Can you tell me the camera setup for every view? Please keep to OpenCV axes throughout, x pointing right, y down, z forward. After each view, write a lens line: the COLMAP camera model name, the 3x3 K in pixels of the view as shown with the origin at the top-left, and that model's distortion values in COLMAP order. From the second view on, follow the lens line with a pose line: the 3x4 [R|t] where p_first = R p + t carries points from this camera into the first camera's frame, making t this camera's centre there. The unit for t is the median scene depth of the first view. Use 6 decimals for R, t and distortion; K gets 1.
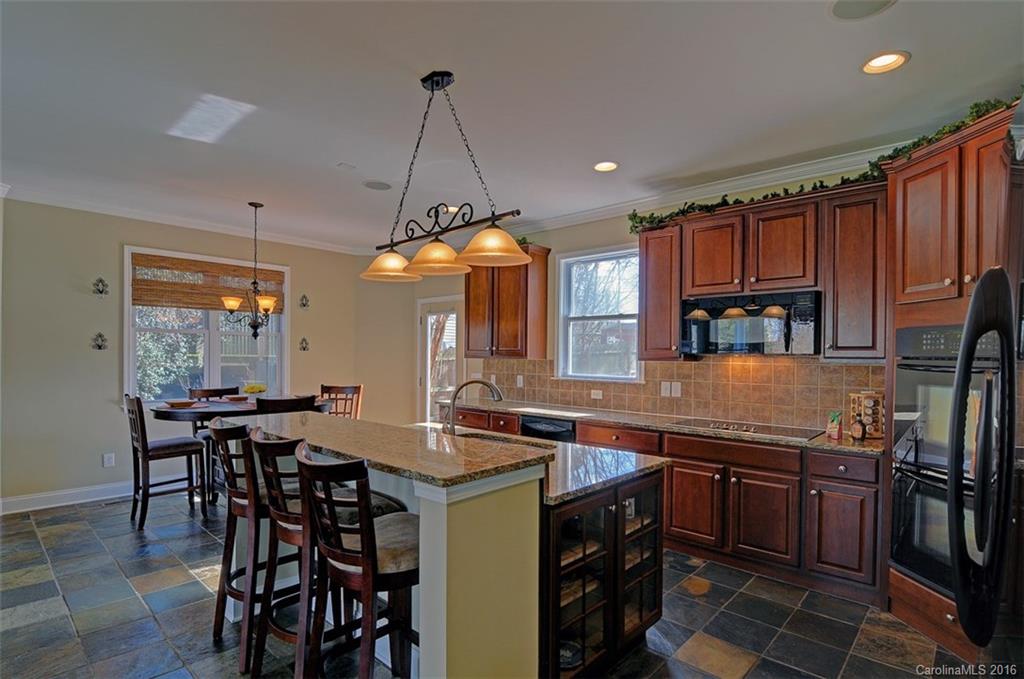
lens RADIAL K [[508.3, 0, 512.6], [0, 508.3, 360.8], [0, 0, 1]] dist [0.000976, -0.015598]
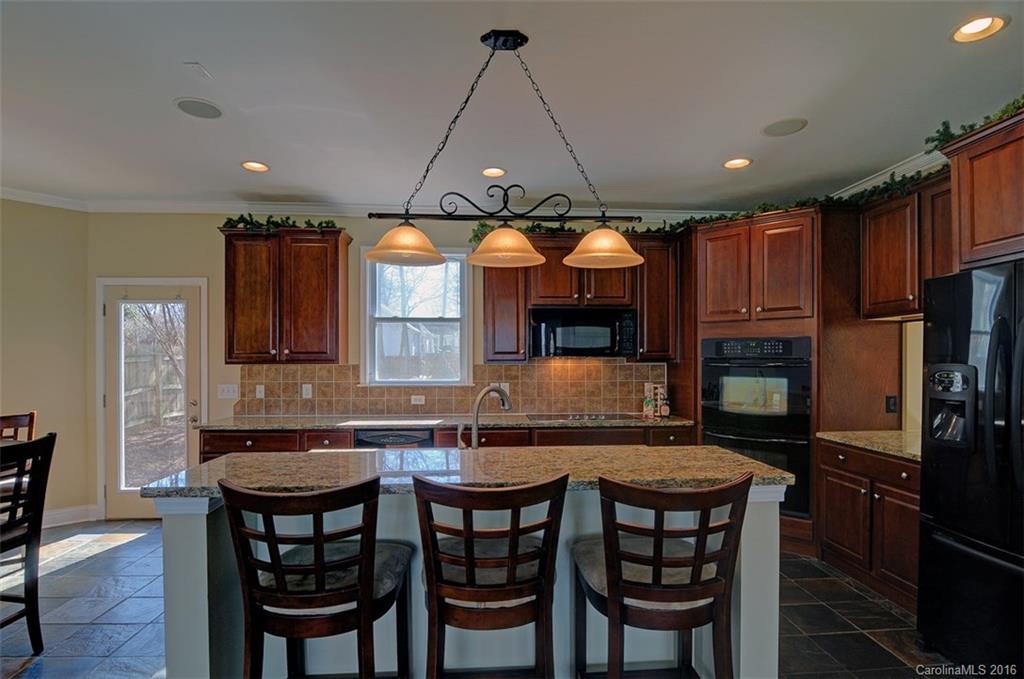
lens RADIAL K [[508.3, 0, 512.6], [0, 508.3, 360.8], [0, 0, 1]] dist [0.000976, -0.015598]
pose [[0.690949, -0.011506, 0.722812, -0.416325], [0.016488, 0.999864, 0.000155, -0.004816], [-0.722716, 0.011811, 0.691045, 0.217423]]
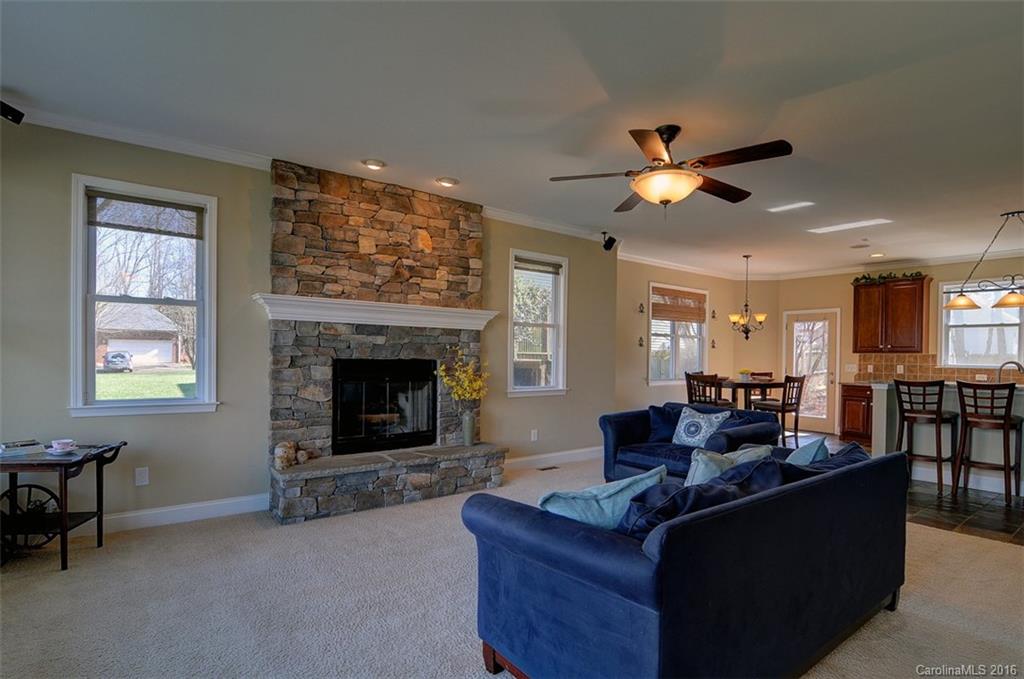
lens RADIAL K [[516.5, 0, 513.4], [0, 516.5, 360.7], [0, 0, 1]] dist [-0.000185, -0.017111]
pose [[0.985211, 0.005157, -0.171270, -0.965446], [-0.005704, 0.999980, -0.002701, 0.030417], [0.171253, 0.003637, 0.985220, -0.737850]]
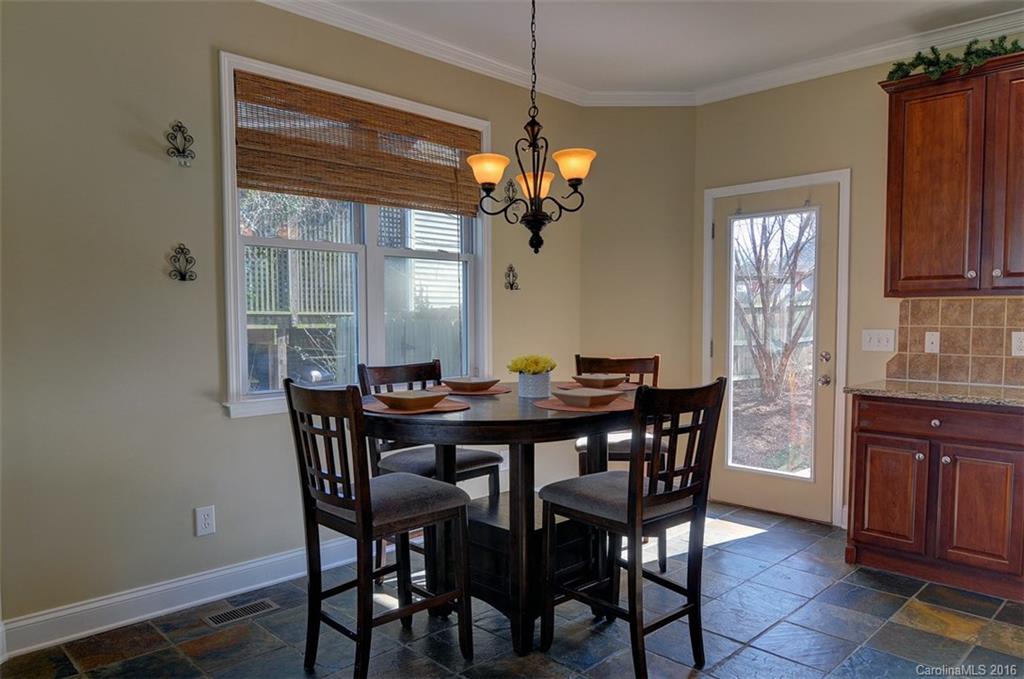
lens RADIAL K [[708.4, 0, 513.3], [0, 708.4, 358.3], [0, 0, 1]] dist [-0.002517, -0.007024]
pose [[0.999119, -0.008634, -0.041061, -0.508688], [0.010522, 0.998886, 0.045996, 0.021373], [0.040618, -0.046388, 0.998097, 0.383490]]
